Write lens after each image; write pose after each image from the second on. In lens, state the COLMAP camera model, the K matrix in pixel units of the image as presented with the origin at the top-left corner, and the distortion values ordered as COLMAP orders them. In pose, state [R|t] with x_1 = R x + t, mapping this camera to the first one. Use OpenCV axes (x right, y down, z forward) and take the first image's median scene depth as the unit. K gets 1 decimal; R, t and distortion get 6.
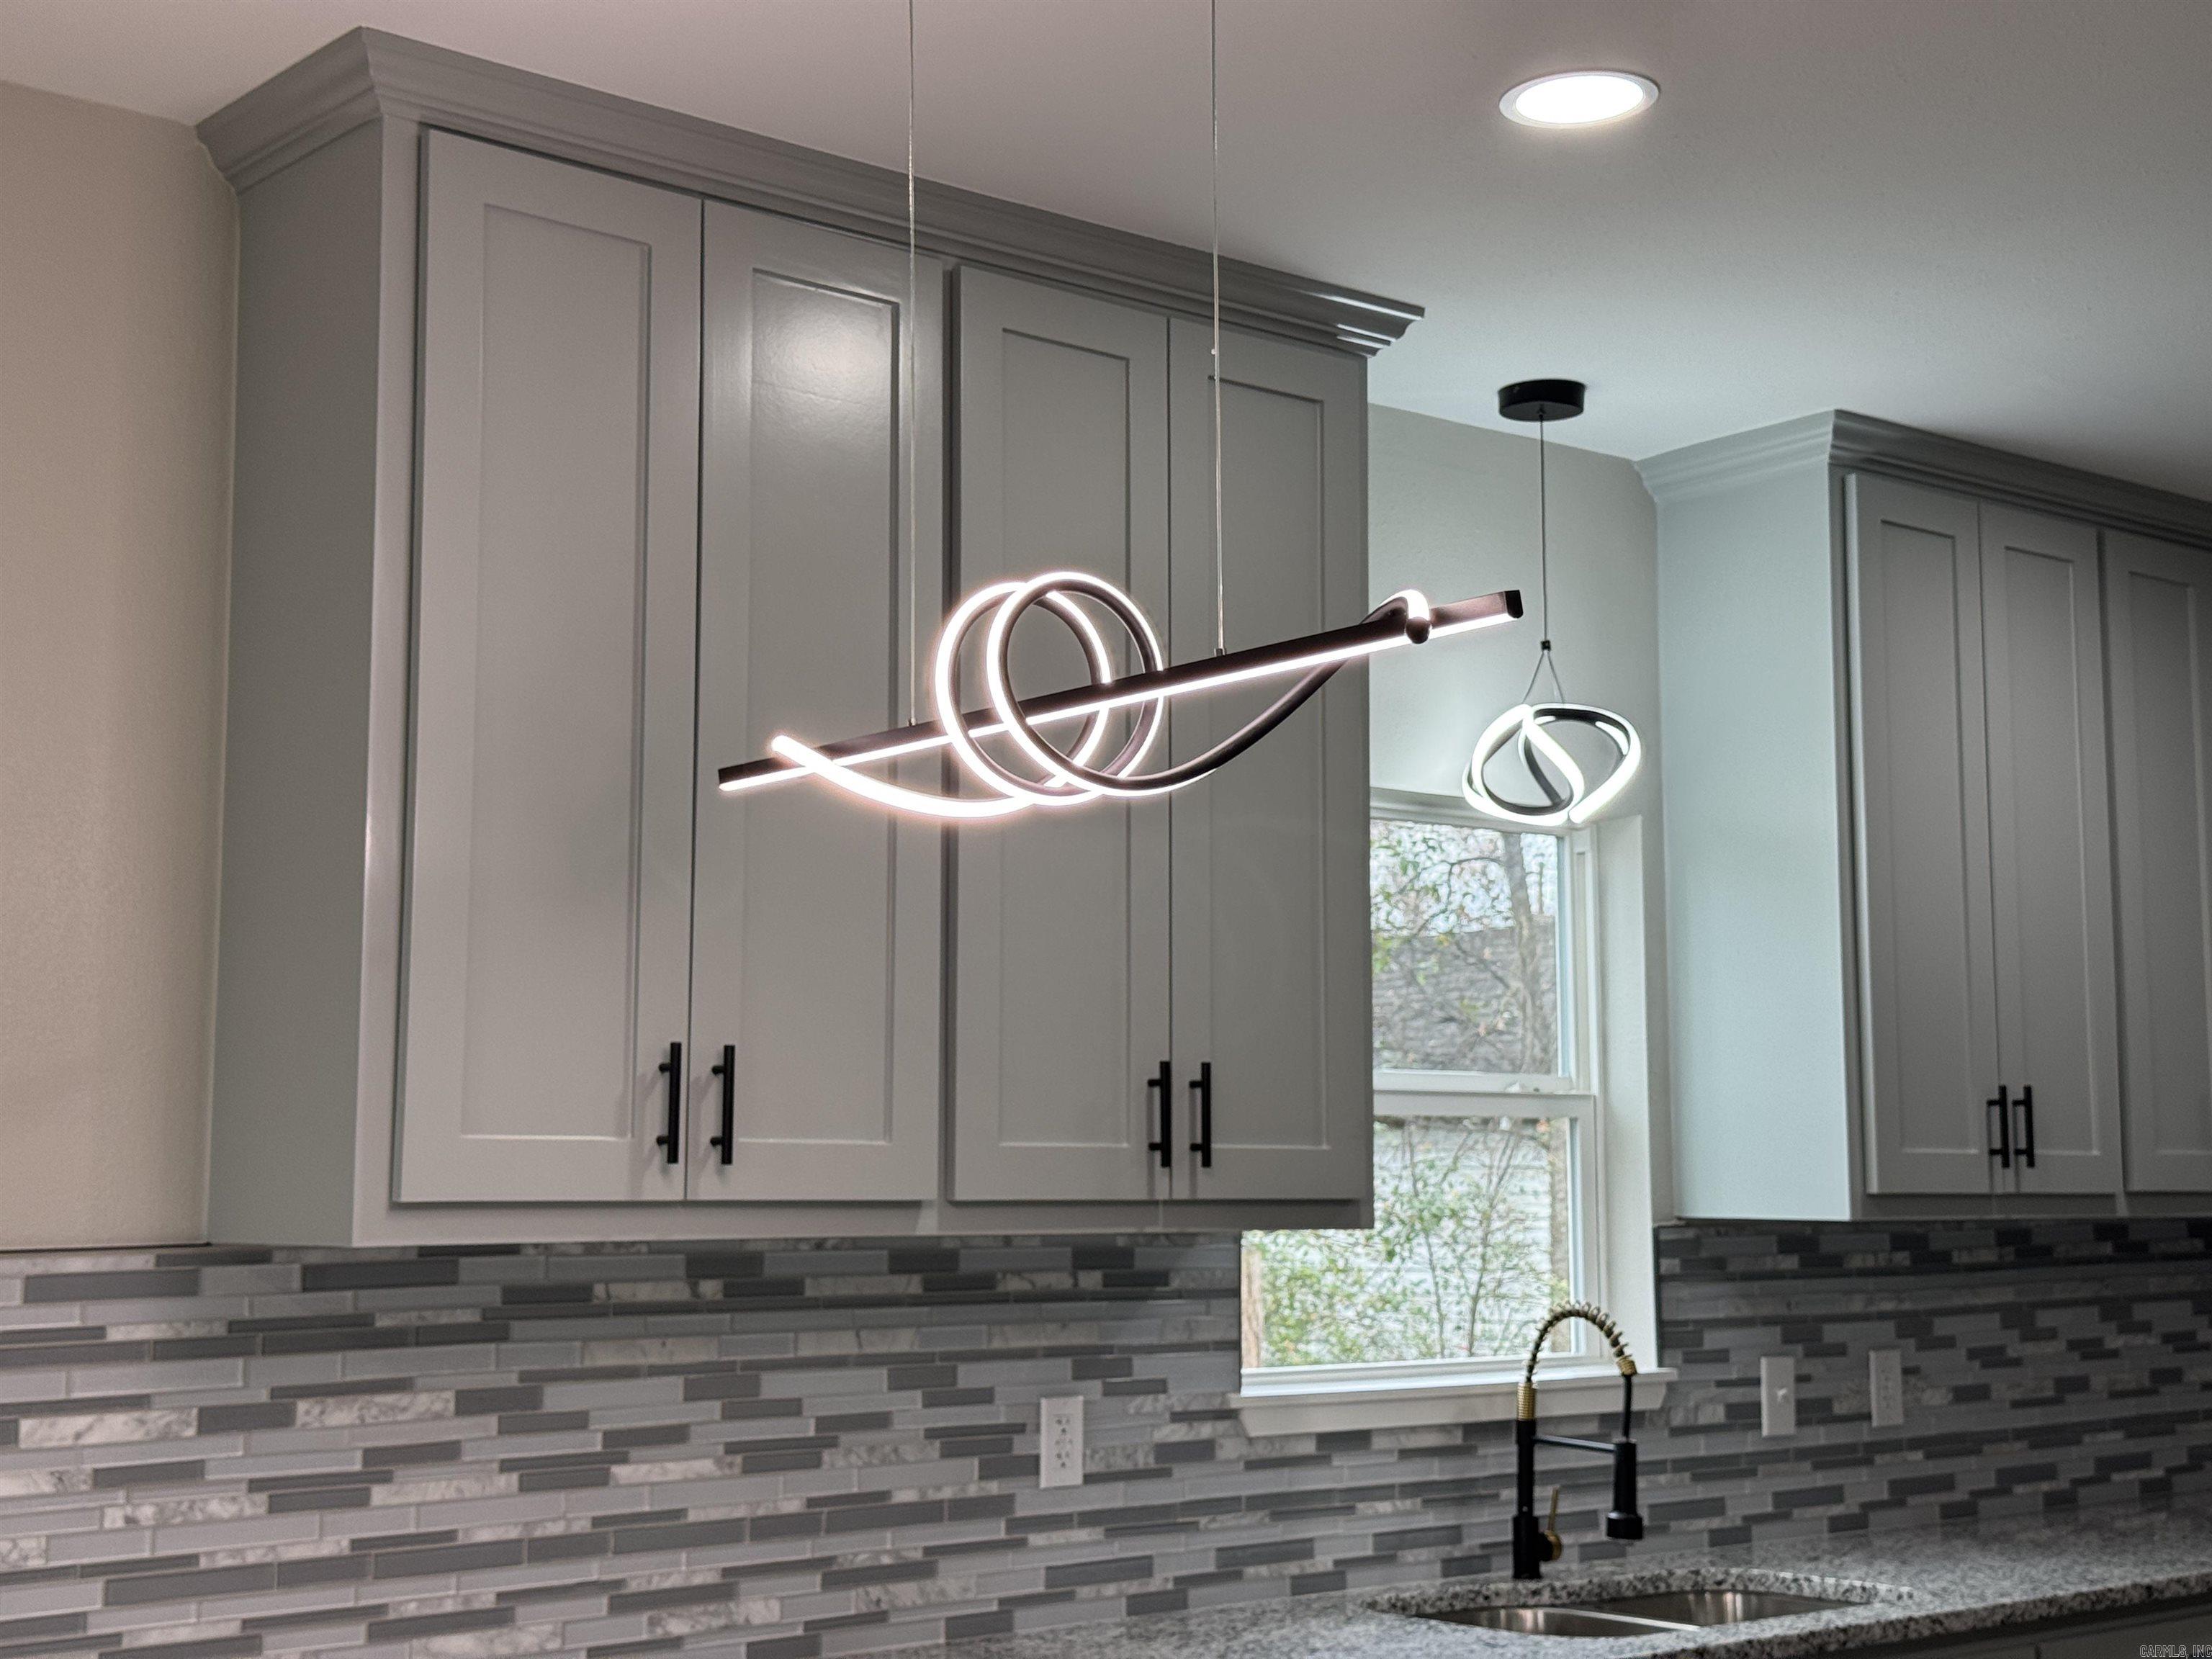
lens RADIAL K [[3115.9, 0, 1112.2], [0, 3115.9, 821.8], [0, 0, 1]] dist [0.119065, 0.000000]
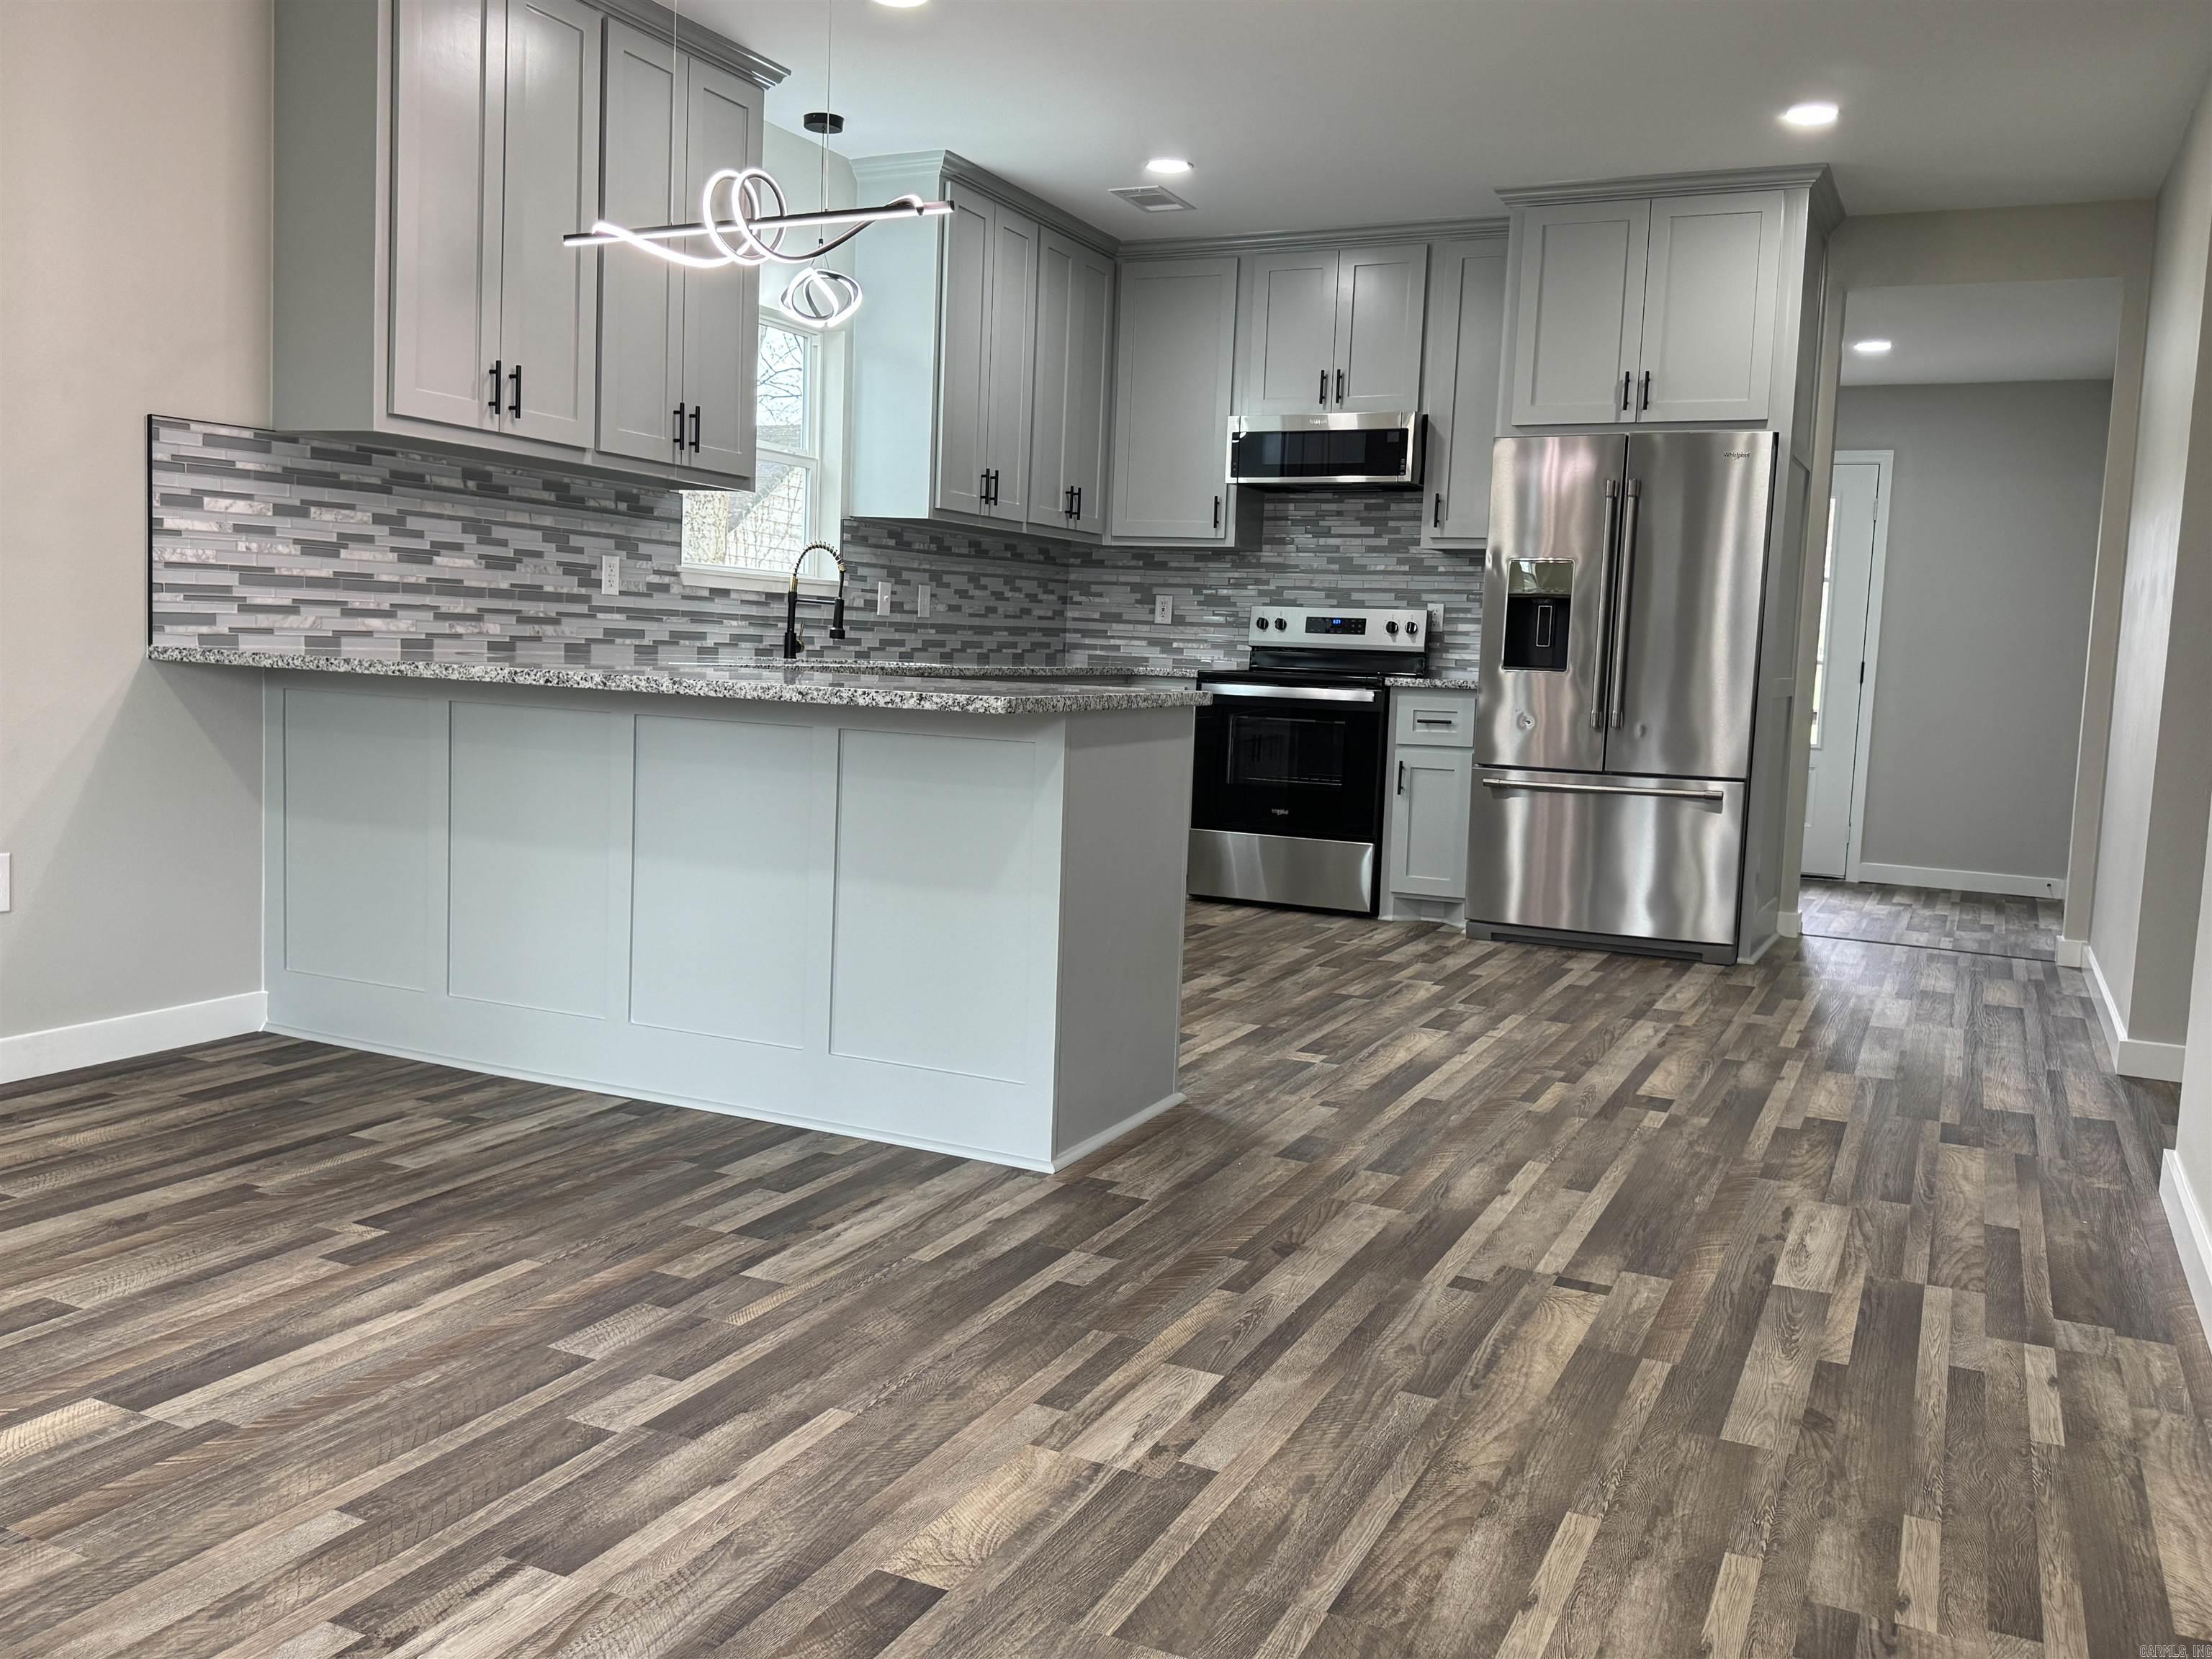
lens RADIAL K [[1802.9, 0, 1100.8], [0, 1802.9, 825.6], [0, 0, 1]] dist [0.128012, -0.226930]
pose [[0.914781, 0.004996, 0.403920, -0.216168], [-0.096397, 0.973735, 0.206273, 0.064942], [-0.392280, -0.227631, 0.891235, -0.350800]]
